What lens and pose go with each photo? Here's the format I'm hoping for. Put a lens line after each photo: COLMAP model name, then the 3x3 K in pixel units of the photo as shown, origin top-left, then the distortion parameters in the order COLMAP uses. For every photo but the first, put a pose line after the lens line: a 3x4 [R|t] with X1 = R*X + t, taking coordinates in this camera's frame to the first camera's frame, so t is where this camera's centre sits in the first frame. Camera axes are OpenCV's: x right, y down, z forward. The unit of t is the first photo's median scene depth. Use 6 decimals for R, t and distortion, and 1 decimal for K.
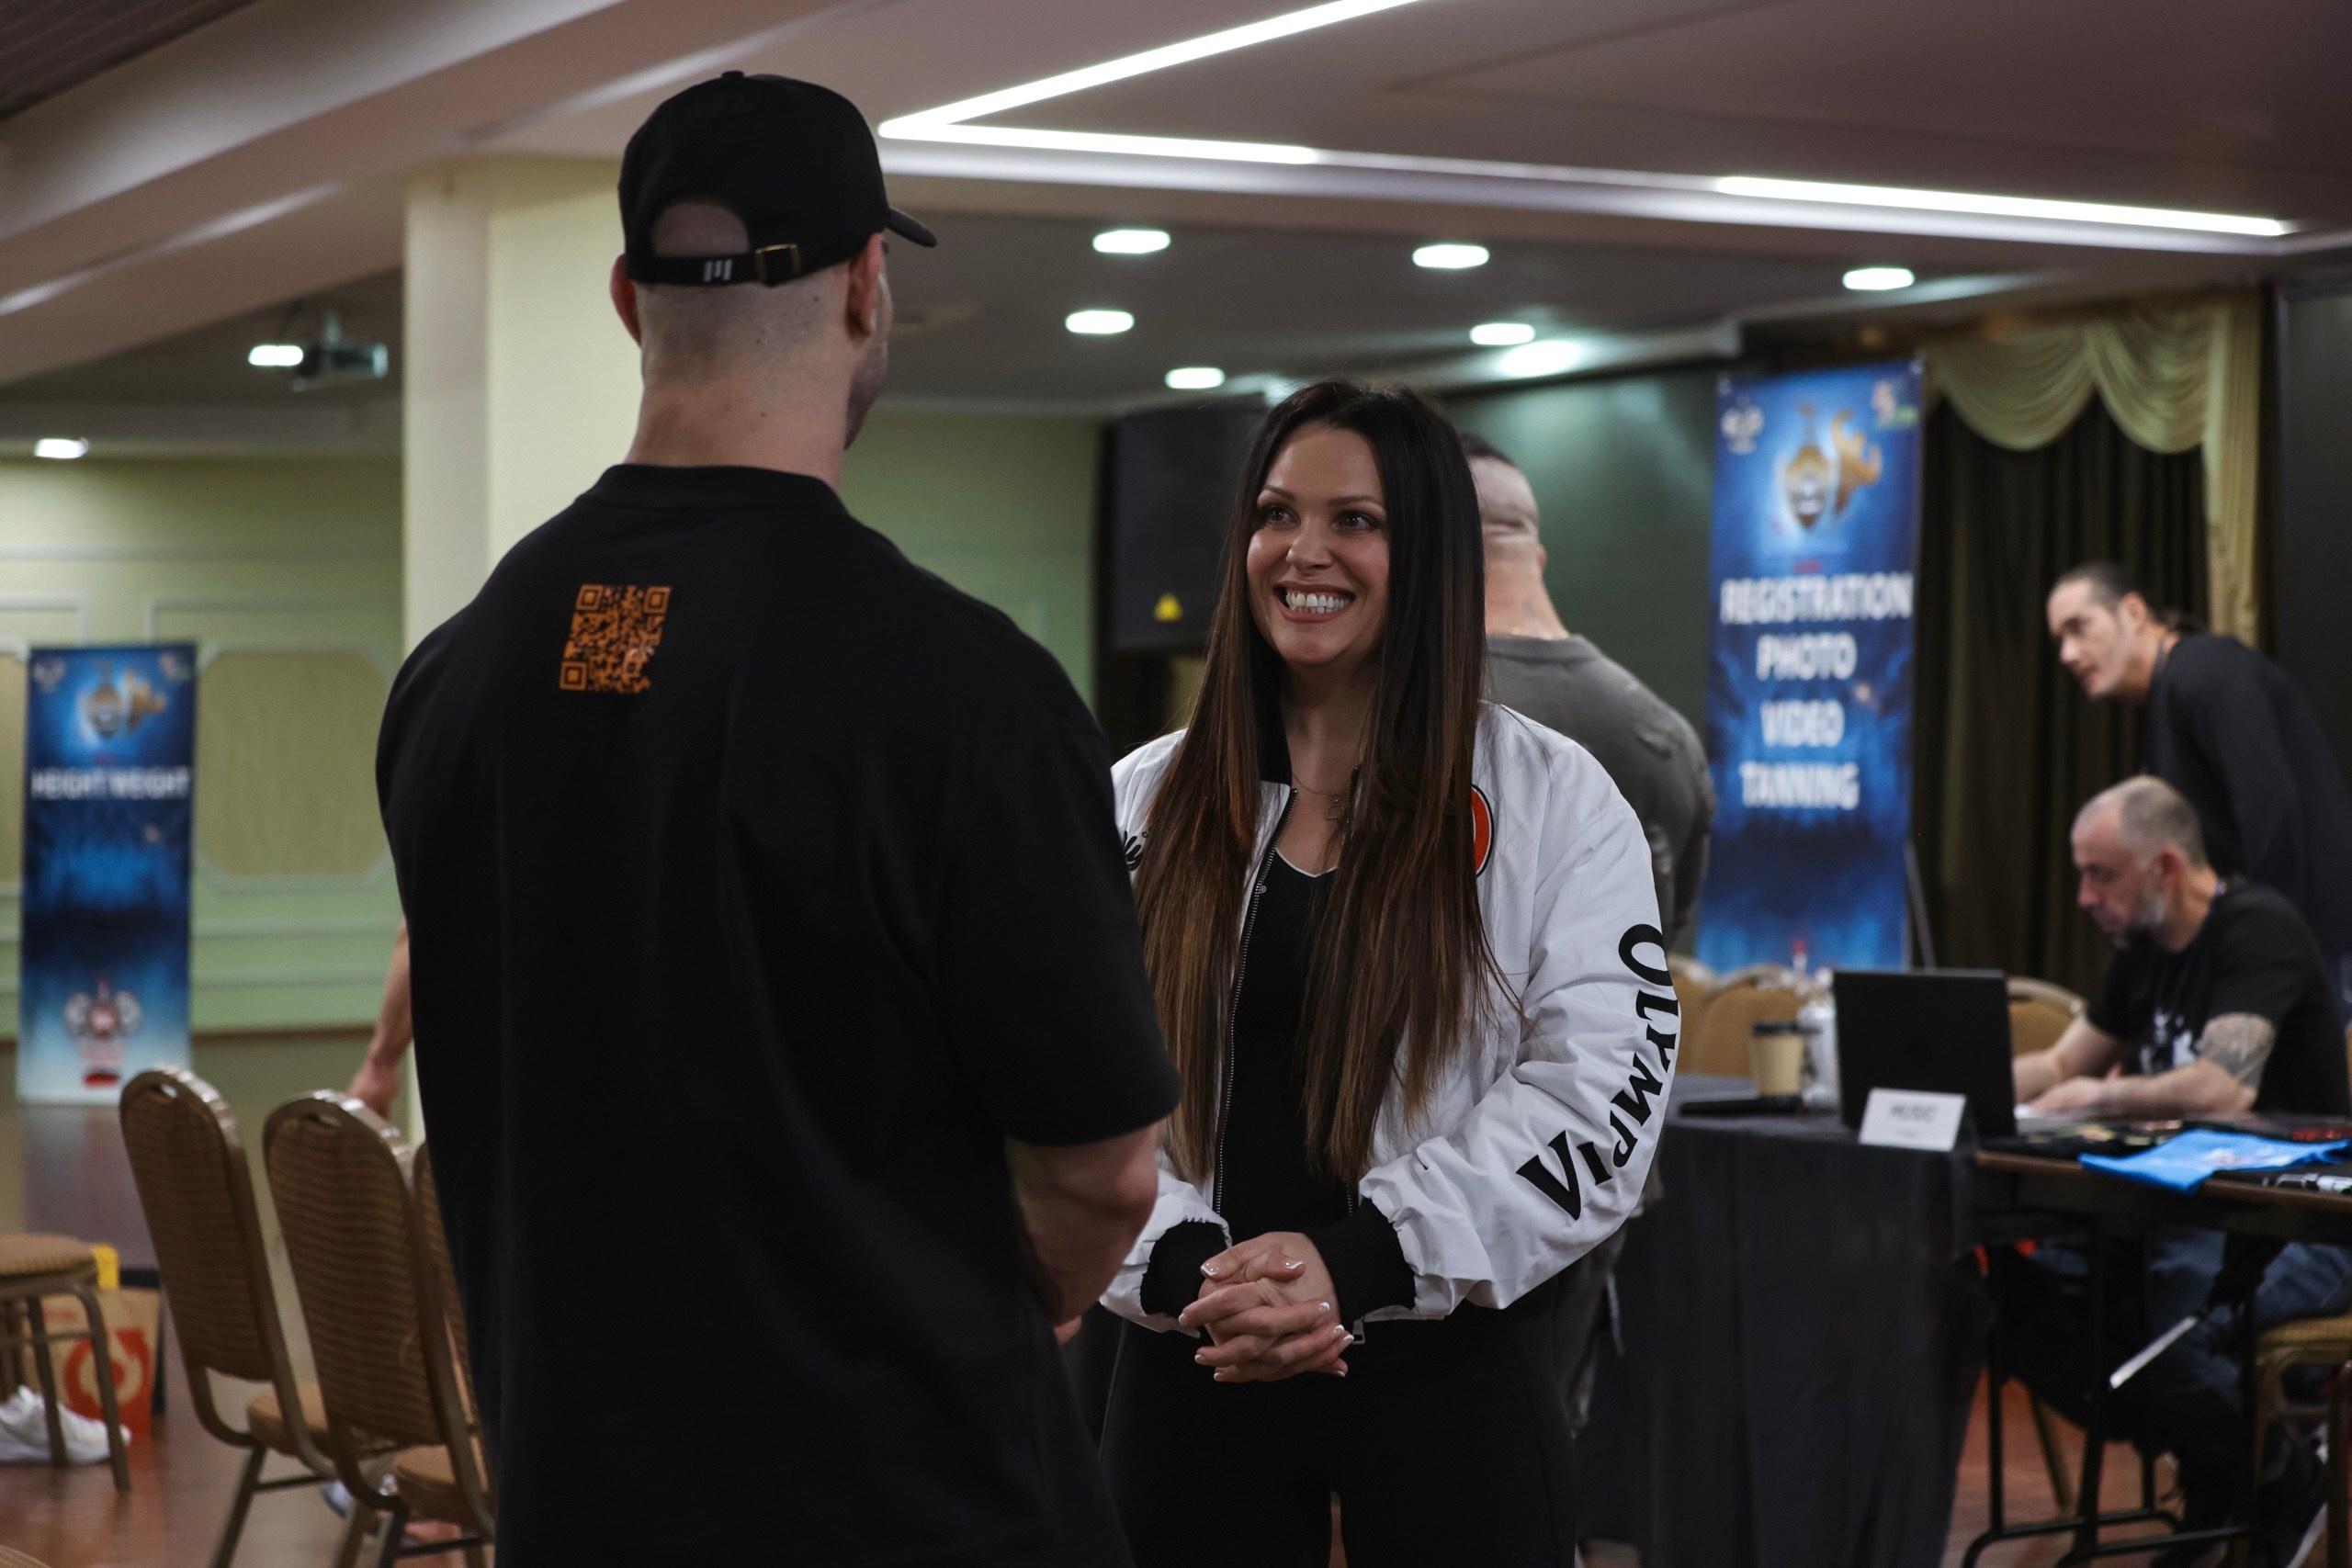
lens RADIAL K [[4846.6, 0, 1181.9], [0, 4846.6, 796.5], [0, 0, 1]] dist [-0.306542, 0.000000]
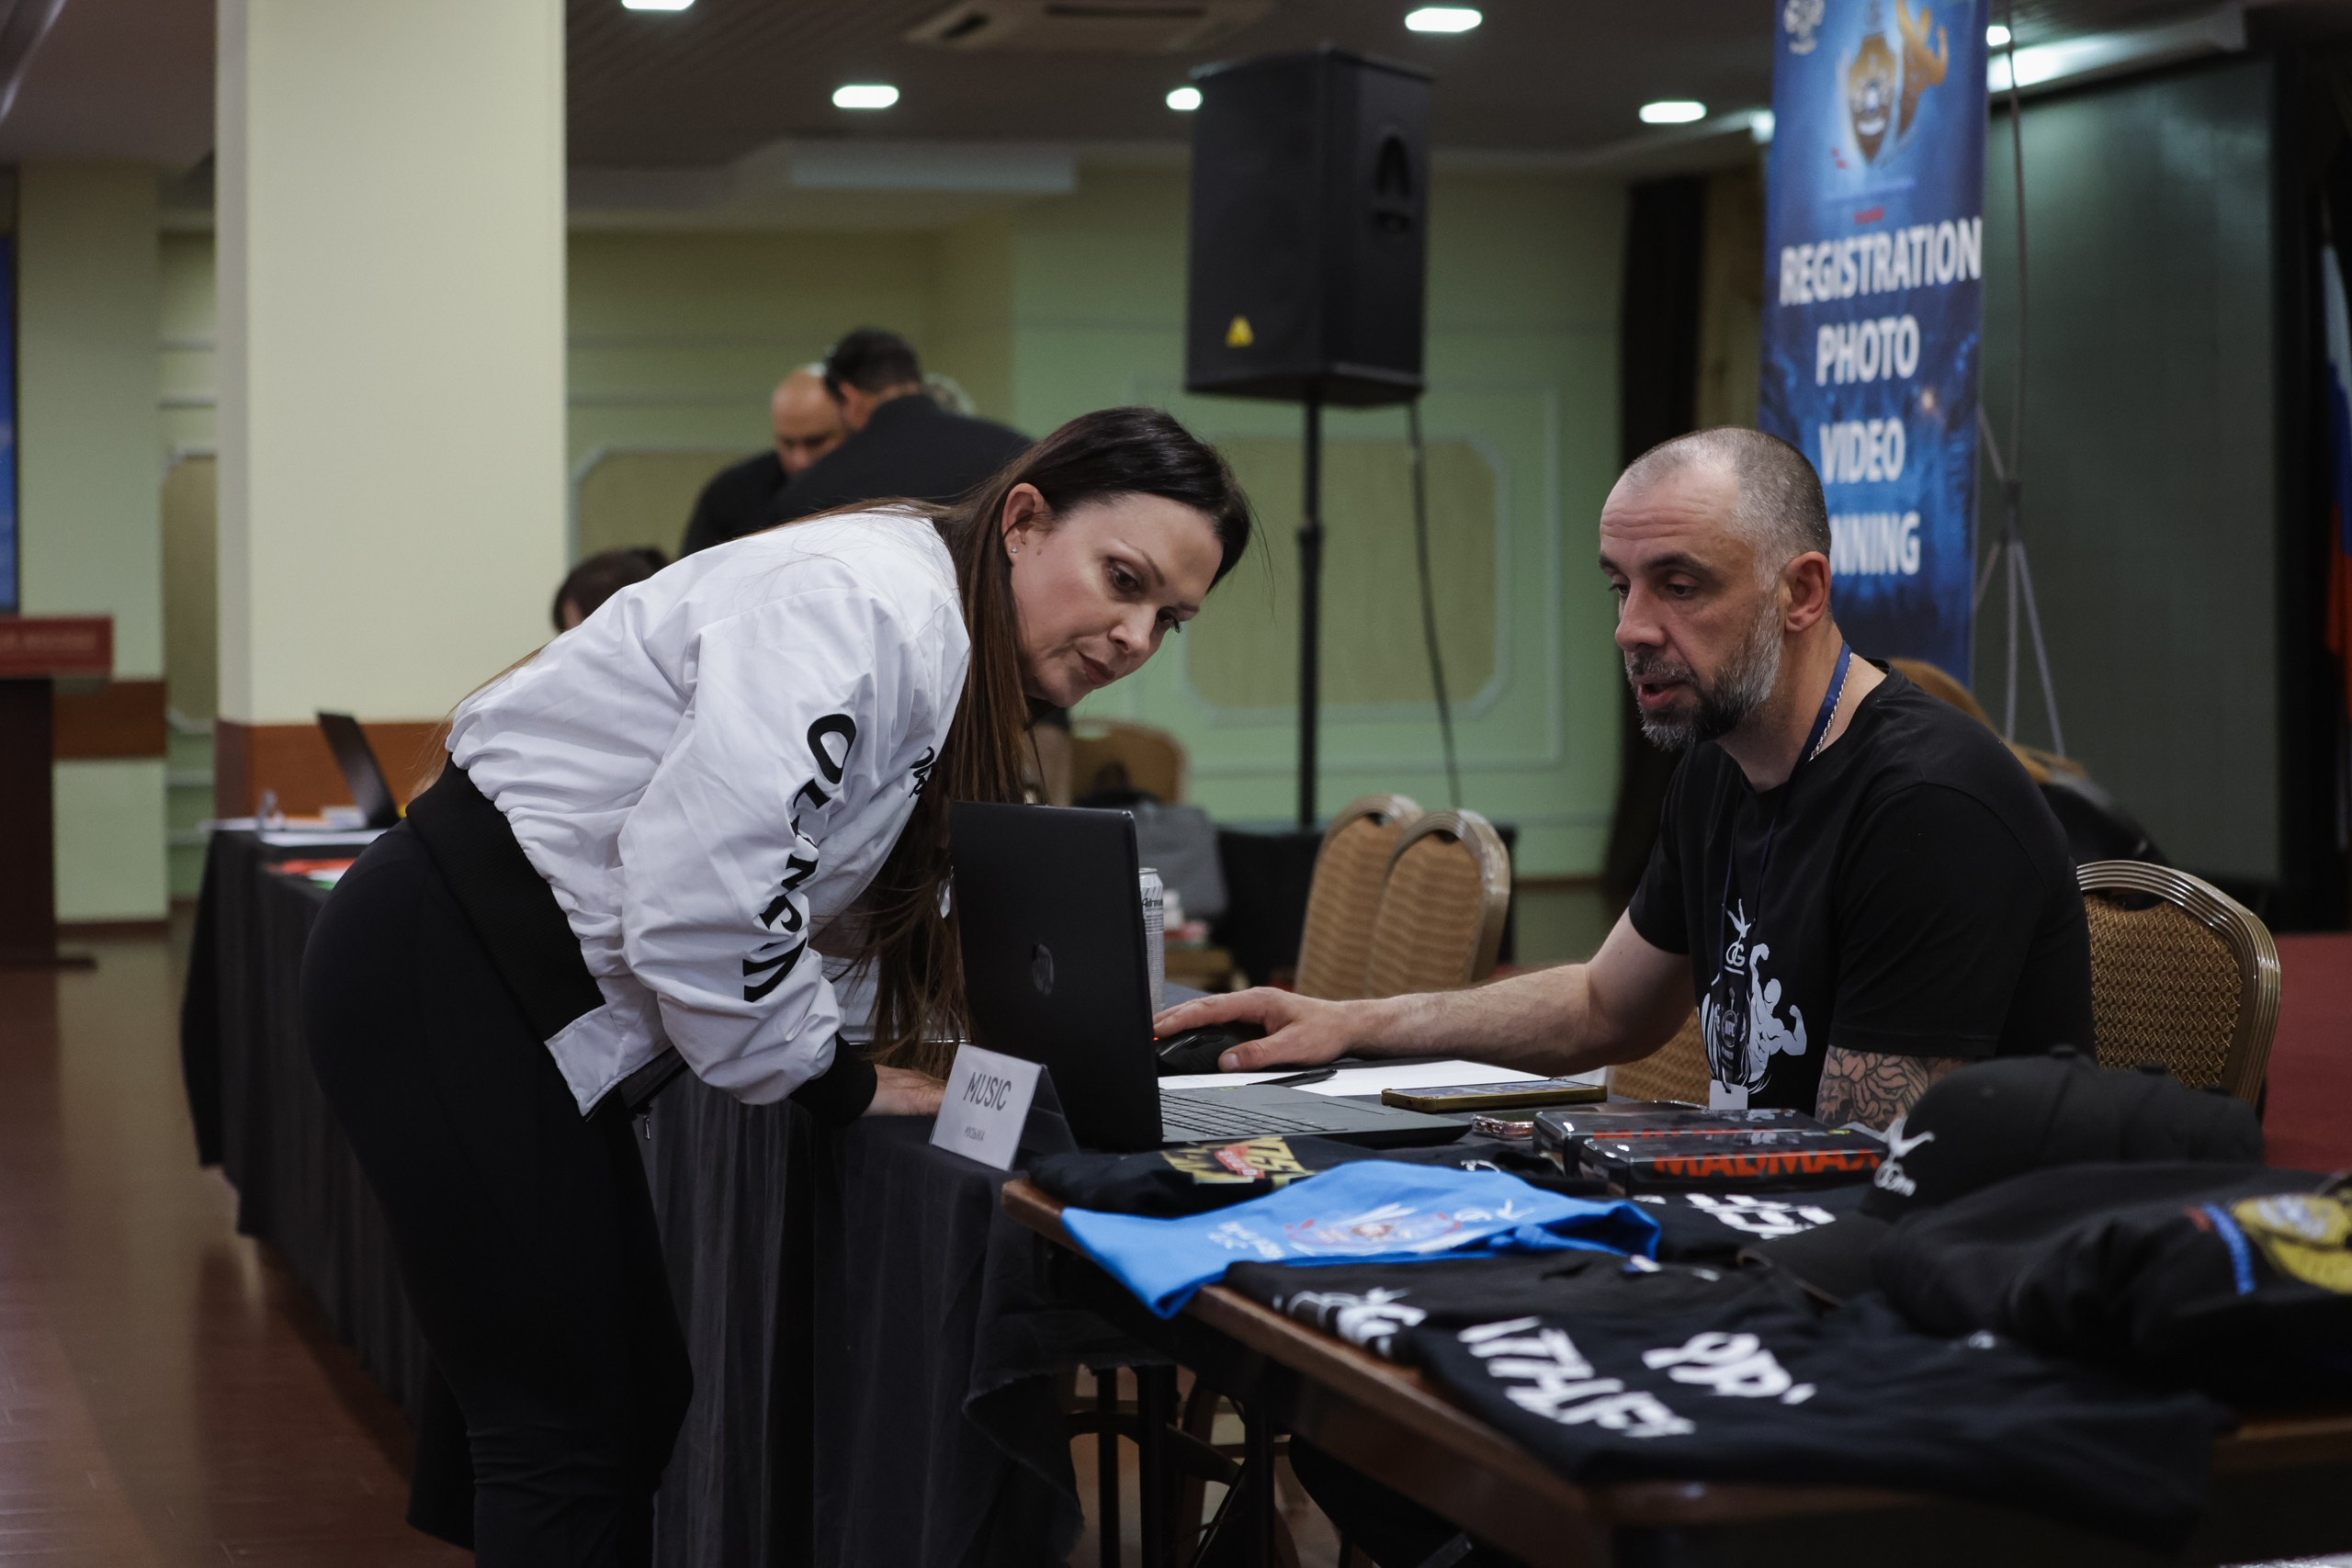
lens RADIAL K [[4846.6, 0, 1174.8], [0, 4846.6, 783.0], [0, 0, 1]] dist [-0.306542, 0.000000]
pose [[0.976426, 0.008371, -0.215689, 0.177927], [-0.003060, 0.999684, 0.024945, 0.014202], [0.215830, -0.023697, 0.976143, 0.329392]]
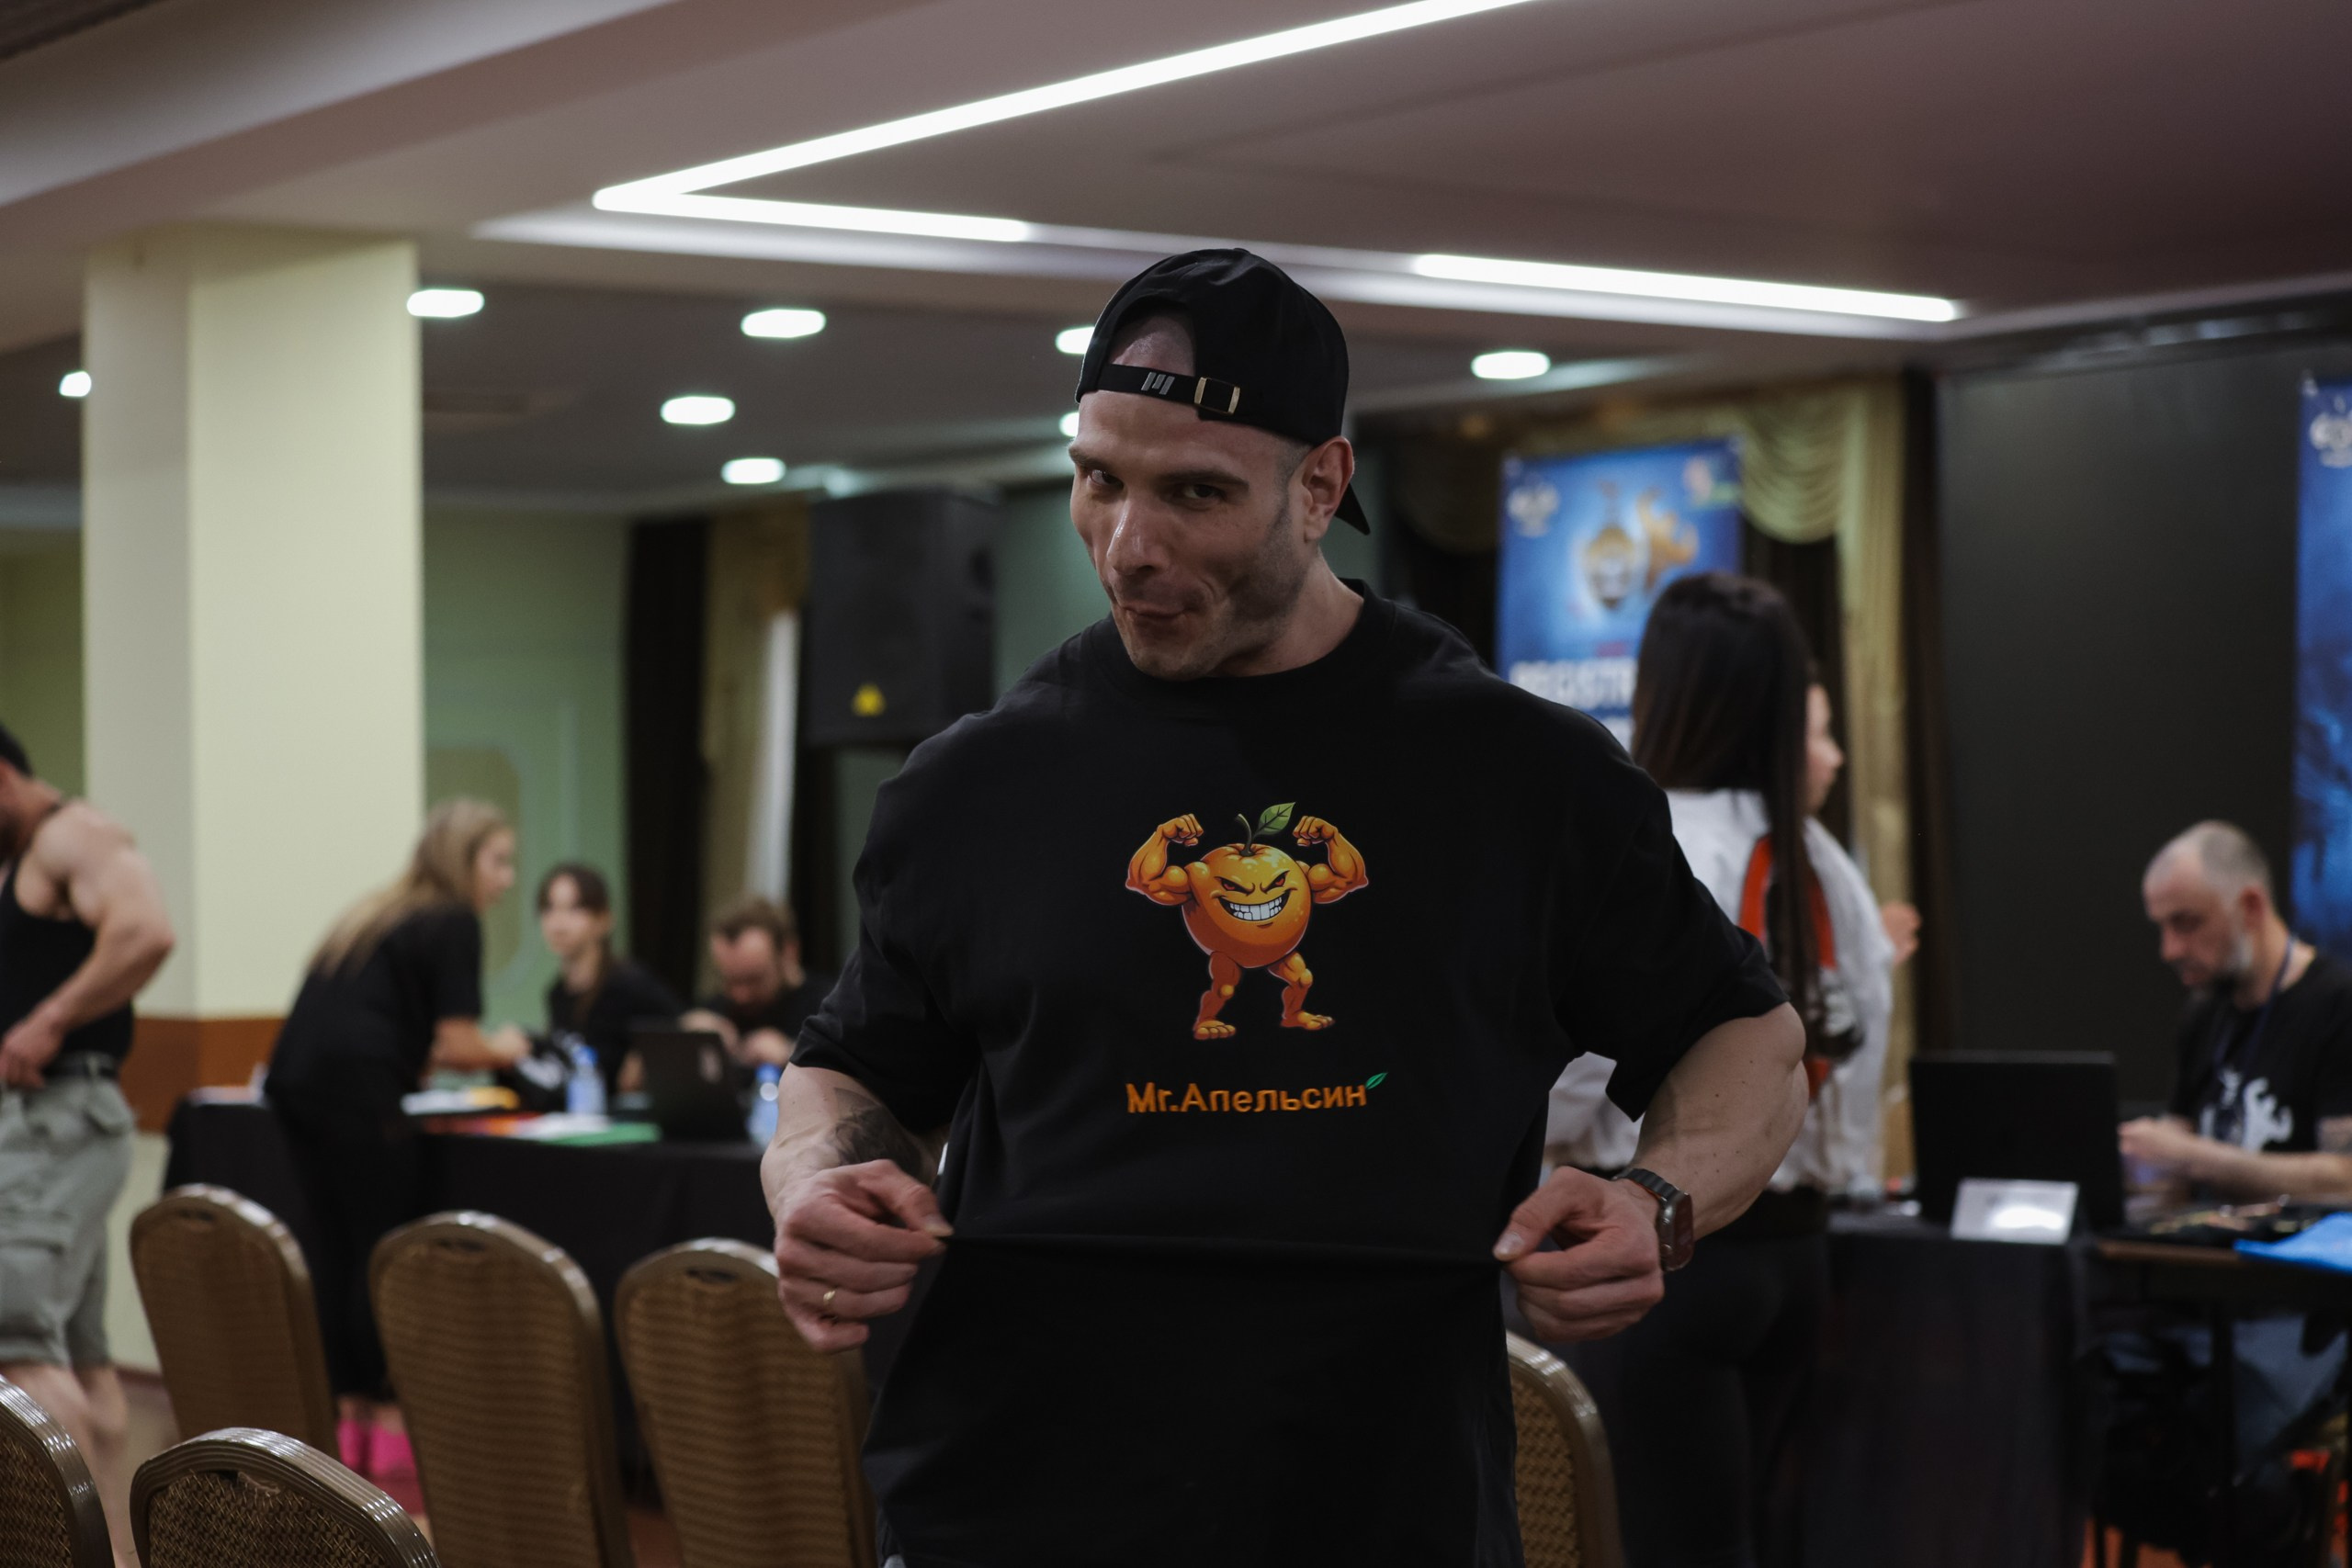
lens RADIAL K [[4846.6, 0, 1171.3], [0, 4846.6, 781.3], [0, 0, 1]] dist [-0.306542, 0.000000]
pose [[0.990020, -0.006656, 0.140768, -0.095112], [0.010206, 0.999648, -0.024508, 0.001854], [-0.140555, 0.025700, 0.989739, 0.046032]]
